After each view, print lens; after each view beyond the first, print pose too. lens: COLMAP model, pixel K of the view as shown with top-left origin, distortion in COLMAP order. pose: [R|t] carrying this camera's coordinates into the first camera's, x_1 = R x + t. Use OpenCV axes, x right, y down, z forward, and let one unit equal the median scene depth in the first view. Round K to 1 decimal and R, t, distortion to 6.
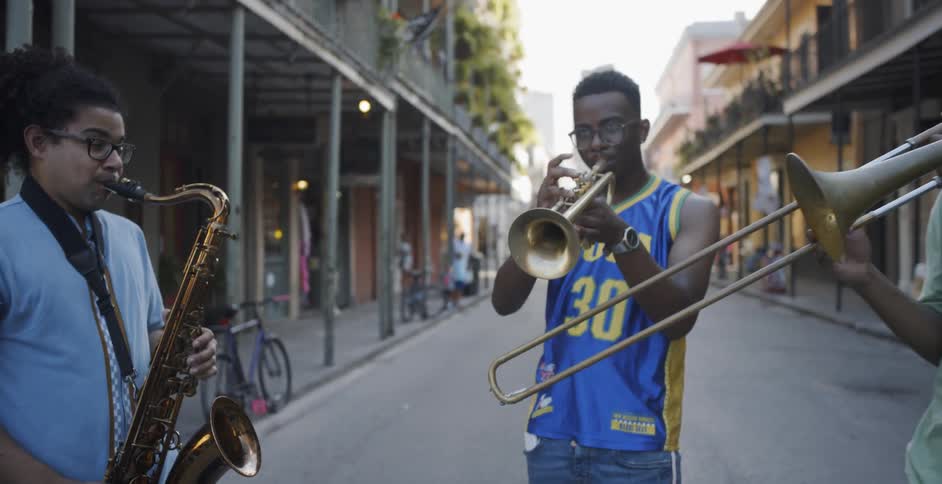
lens RADIAL K [[817.6, 0, 457.1], [0, 817.6, 242.0], [0, 0, 1]] dist [-0.070060, 0.069382]
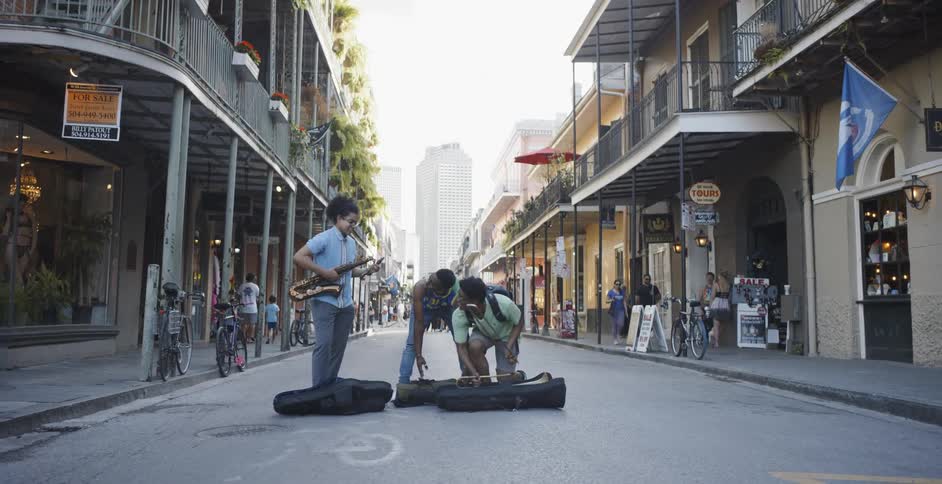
lens RADIAL K [[817.6, 0, 457.1], [0, 817.6, 242.0], [0, 0, 1]] dist [-0.070060, 0.069382]
pose [[0.981258, 0.038899, 0.188731, -0.050405], [-0.021976, 0.995614, -0.090943, 0.038958], [-0.191441, 0.085091, 0.977809, -0.343763]]
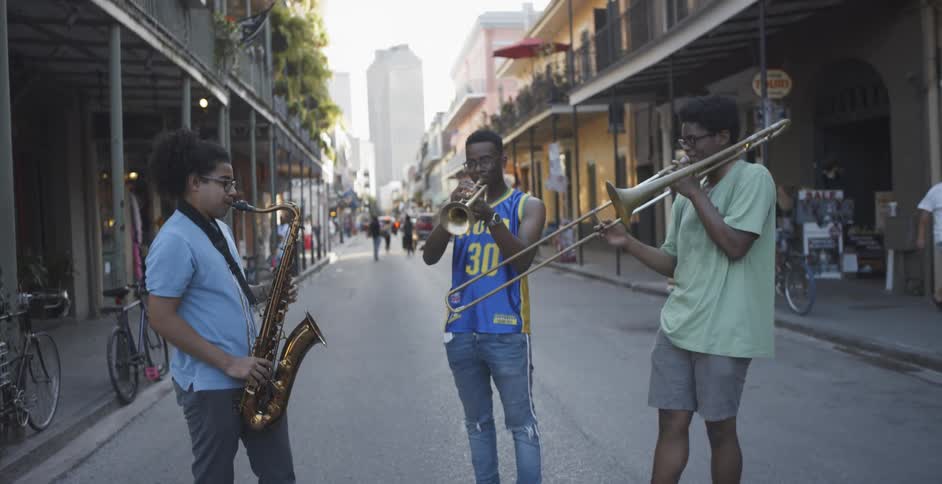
lens RADIAL K [[817.6, 0, 457.1], [0, 817.6, 242.0], [0, 0, 1]] dist [-0.070060, 0.069382]
pose [[0.969802, -0.036071, 0.241212, -0.037899], [0.030337, 0.999163, 0.027446, -0.001292], [-0.242000, -0.019299, 0.970084, -0.089412]]
